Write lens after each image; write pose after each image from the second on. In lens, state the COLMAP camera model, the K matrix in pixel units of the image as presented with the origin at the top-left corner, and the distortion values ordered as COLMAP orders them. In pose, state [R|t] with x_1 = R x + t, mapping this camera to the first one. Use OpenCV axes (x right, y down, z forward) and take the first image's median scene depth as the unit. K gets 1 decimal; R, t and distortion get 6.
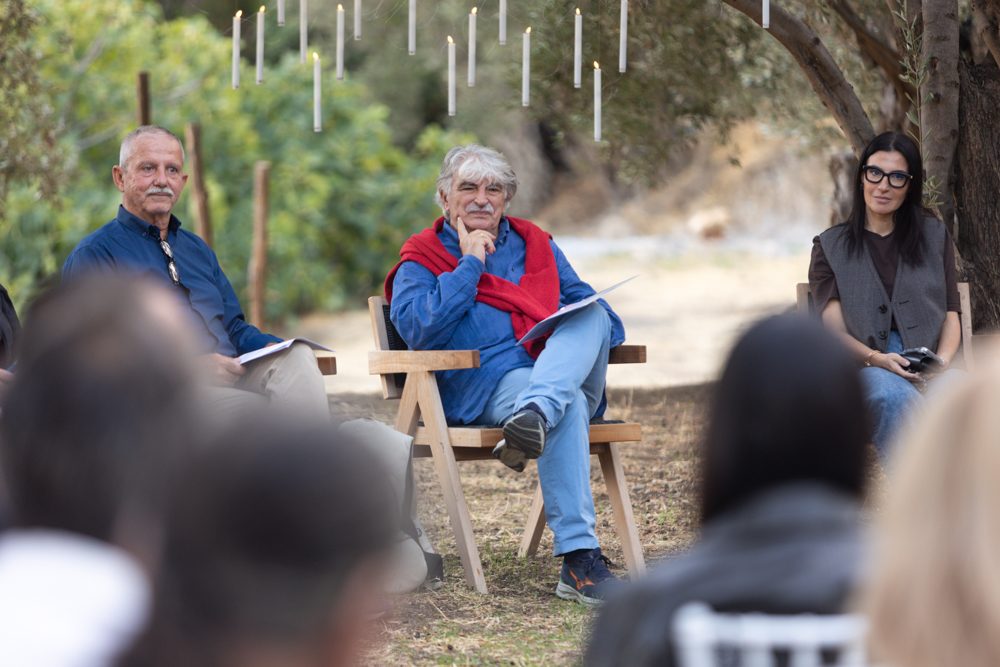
lens RADIAL K [[4869.1, 0, 500.2], [0, 4869.1, 332.9], [0, 0, 1]] dist [0.027488, 0.000000]
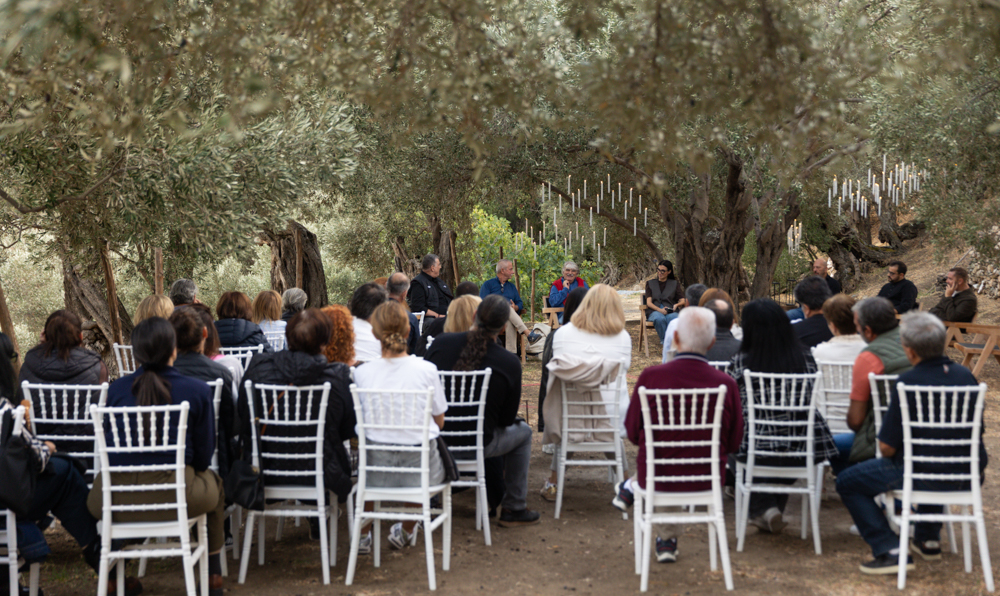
lens RADIAL K [[1547.6, 0, 499.7], [0, 1547.6, 298.5], [0, 0, 1]] dist [0.001390, 0.000000]
pose [[0.995784, -0.005595, -0.091556, 0.057902], [0.003942, 0.999826, -0.018221, 0.018522], [0.091642, 0.017784, 0.995633, -0.396140]]
